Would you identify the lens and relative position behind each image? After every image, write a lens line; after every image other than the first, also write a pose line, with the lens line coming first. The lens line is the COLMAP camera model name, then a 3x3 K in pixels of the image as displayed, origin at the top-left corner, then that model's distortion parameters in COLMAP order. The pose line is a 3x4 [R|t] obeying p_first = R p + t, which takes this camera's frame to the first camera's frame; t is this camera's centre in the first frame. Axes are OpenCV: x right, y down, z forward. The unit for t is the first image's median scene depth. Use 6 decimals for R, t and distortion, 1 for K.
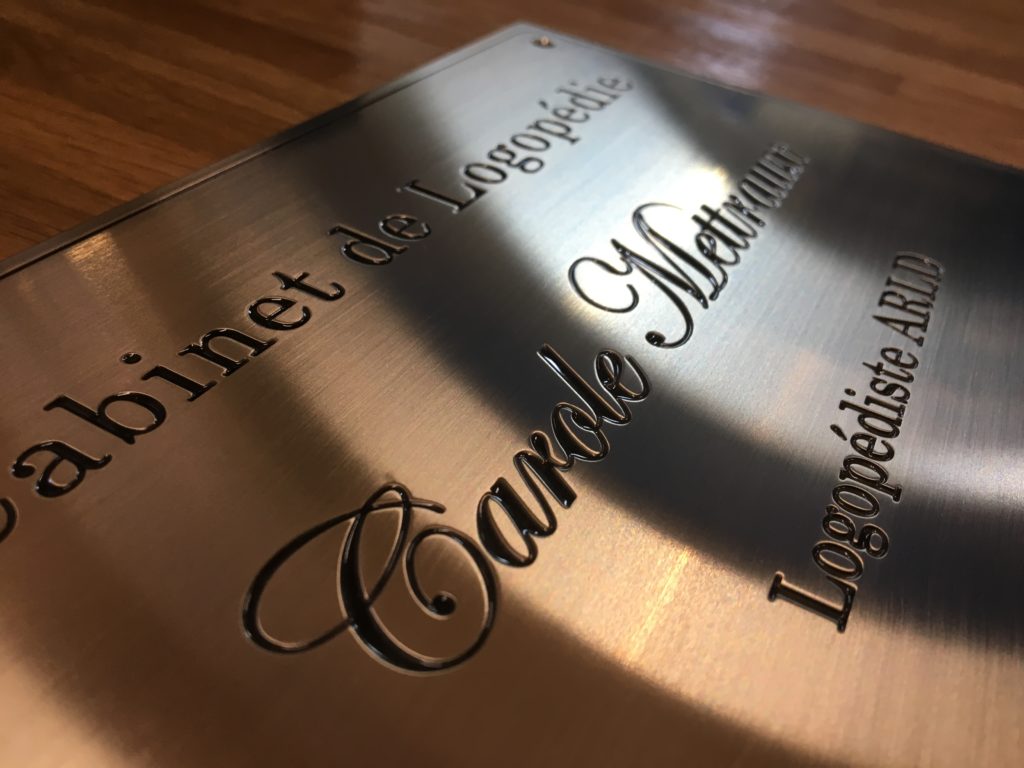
lens RADIAL K [[895.6, 0, 510.6], [0, 895.6, 383.3], [0, 0, 1]] dist [0.033258, -0.026950]
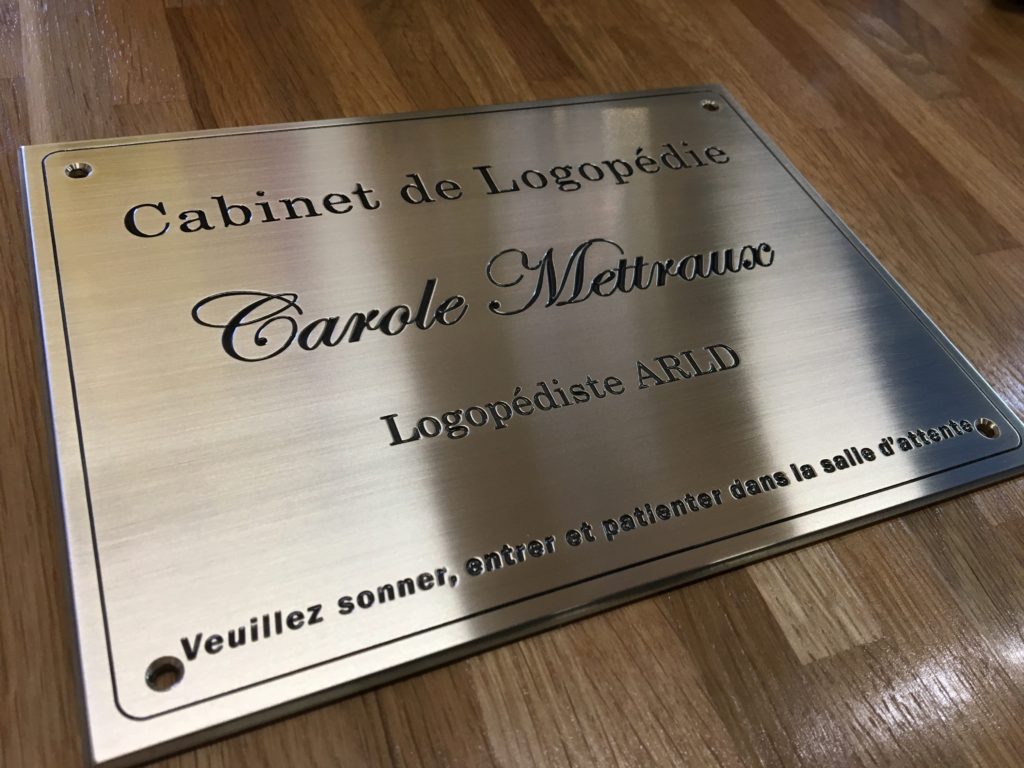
lens RADIAL K [[895.6, 0, 509.7], [0, 895.6, 390.3], [0, 0, 1]] dist [0.033258, -0.026950]
pose [[0.765234, 0.488273, -0.419531, 1.028452], [-0.442368, 0.872299, 0.208340, -0.290452], [0.467683, 0.026158, 0.883509, -0.530646]]
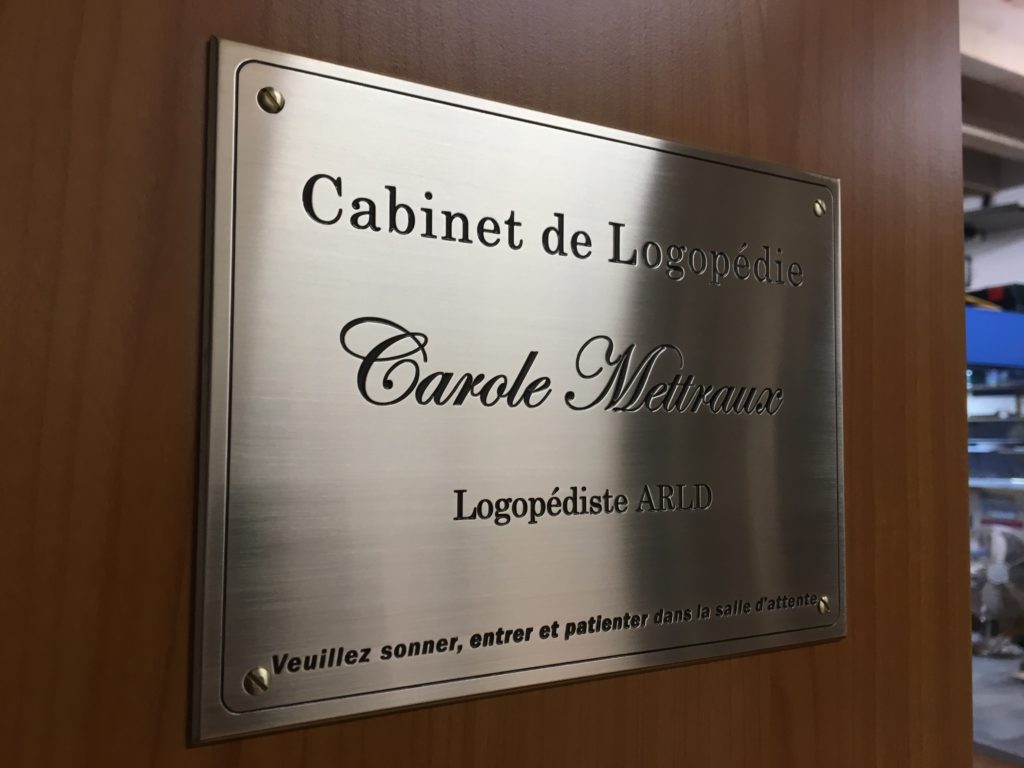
lens RADIAL K [[895.6, 0, 518.2], [0, 895.6, 381.4], [0, 0, 1]] dist [0.033258, -0.026950]
pose [[0.453610, 0.888166, 0.073479, -0.072256], [-0.831399, 0.392038, 0.393805, -0.790601], [0.320958, -0.239724, 0.916253, -0.920121]]
